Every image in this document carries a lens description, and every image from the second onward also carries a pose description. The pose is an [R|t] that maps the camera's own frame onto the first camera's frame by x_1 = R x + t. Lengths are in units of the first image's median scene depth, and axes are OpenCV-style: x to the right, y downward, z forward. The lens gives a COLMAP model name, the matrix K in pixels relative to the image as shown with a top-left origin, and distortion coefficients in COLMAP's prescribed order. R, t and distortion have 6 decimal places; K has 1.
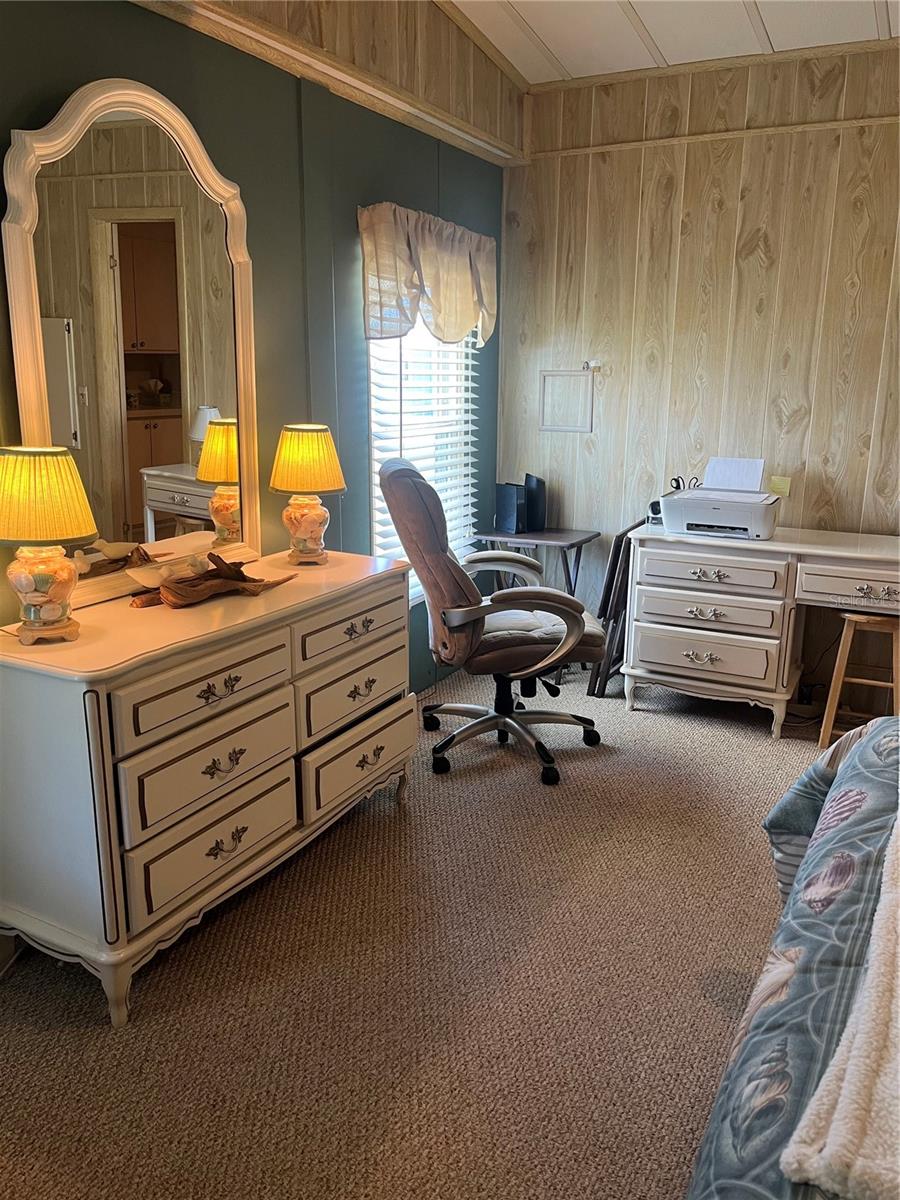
lens RADIAL K [[902.6, 0, 450.0], [0, 902.6, 600.0], [0, 0, 1]] dist [0.055333, -0.090728]
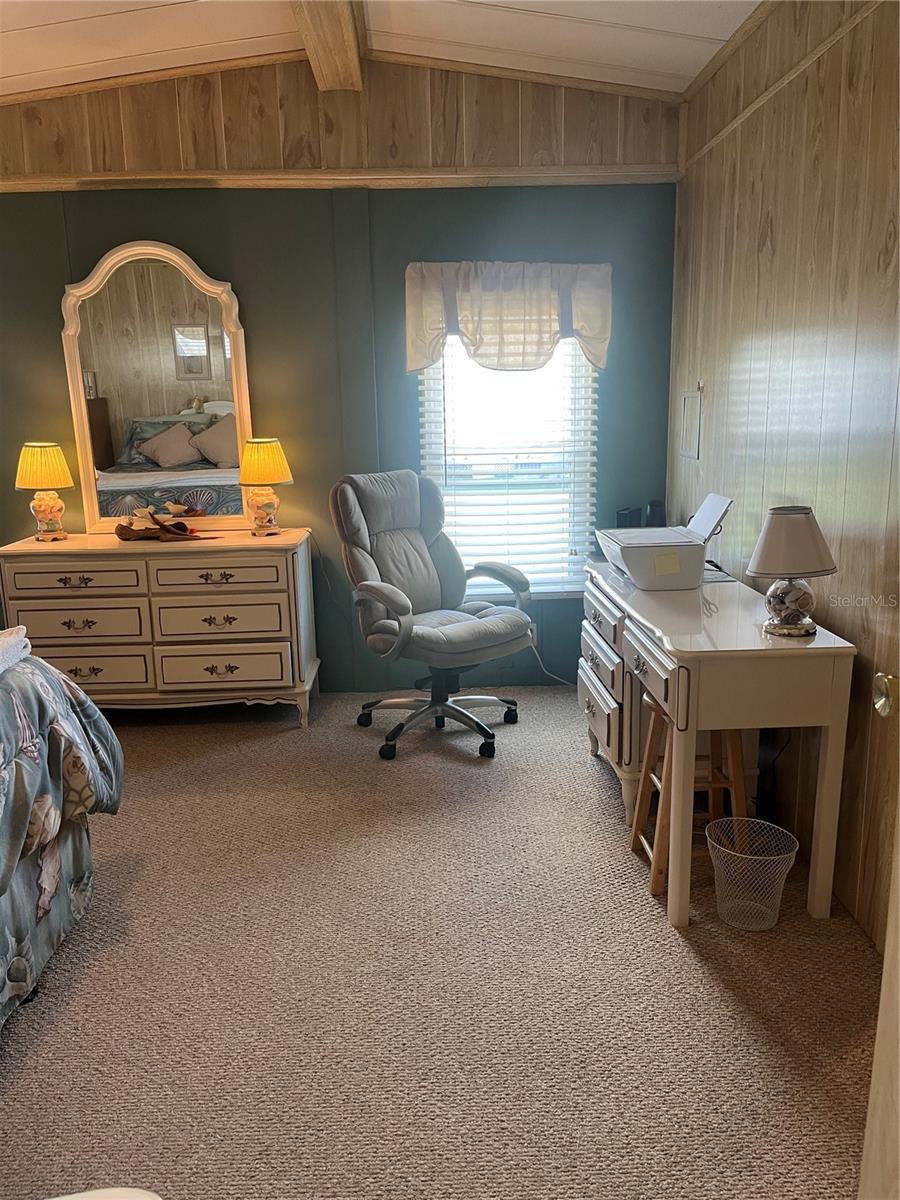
lens RADIAL K [[902.2, 0, 448.6], [0, 902.2, 607.6], [0, 0, 1]] dist [0.065175, -0.106035]
pose [[0.511663, 0.181285, -0.839843, 1.370017], [-0.190893, 0.977042, 0.094601, -0.135119], [0.837712, 0.111916, 0.534522, 0.553259]]
